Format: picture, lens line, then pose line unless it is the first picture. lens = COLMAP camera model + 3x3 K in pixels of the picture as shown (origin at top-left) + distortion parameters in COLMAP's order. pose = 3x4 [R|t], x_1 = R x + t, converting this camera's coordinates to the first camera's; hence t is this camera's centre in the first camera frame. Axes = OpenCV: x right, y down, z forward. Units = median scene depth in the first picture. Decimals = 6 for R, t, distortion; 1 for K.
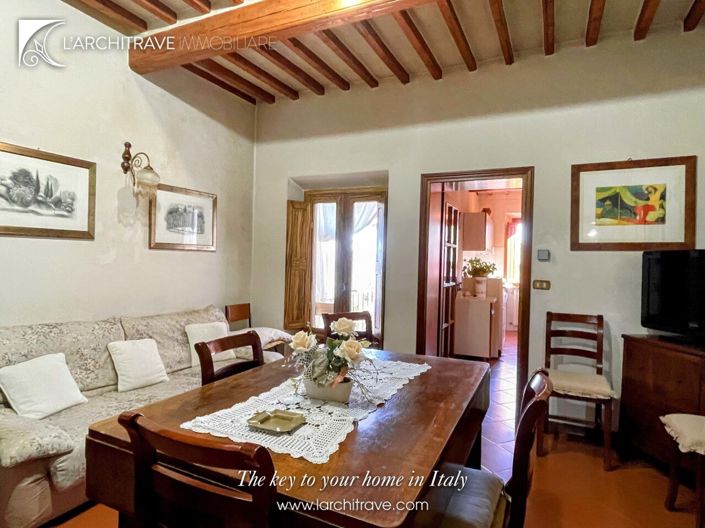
lens RADIAL K [[416.1, 0, 352.5], [0, 416.1, 264.0], [0, 0, 1]] dist [0.000402, 0.001321]
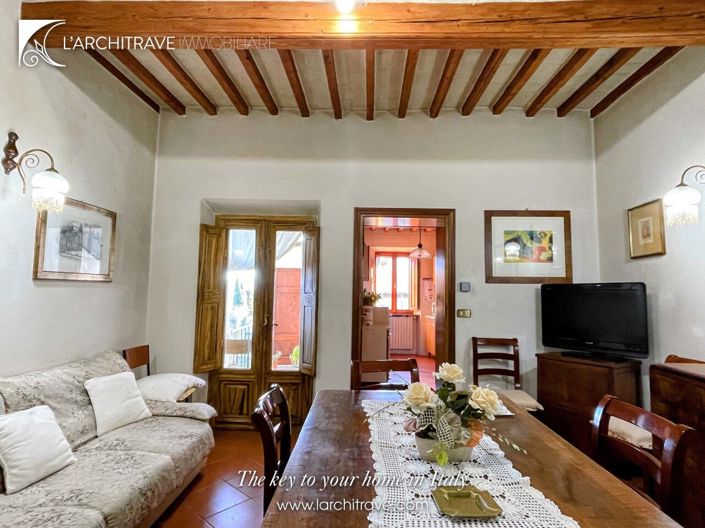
lens RADIAL K [[399.6, 0, 352.5], [0, 399.6, 264.0], [0, 0, 1]] dist [-0.001601, 0.002252]
pose [[0.913075, 0.021427, 0.407227, -0.263967], [0.006647, 0.997704, -0.067400, -0.012365], [-0.407736, 0.064248, 0.910837, 0.130632]]
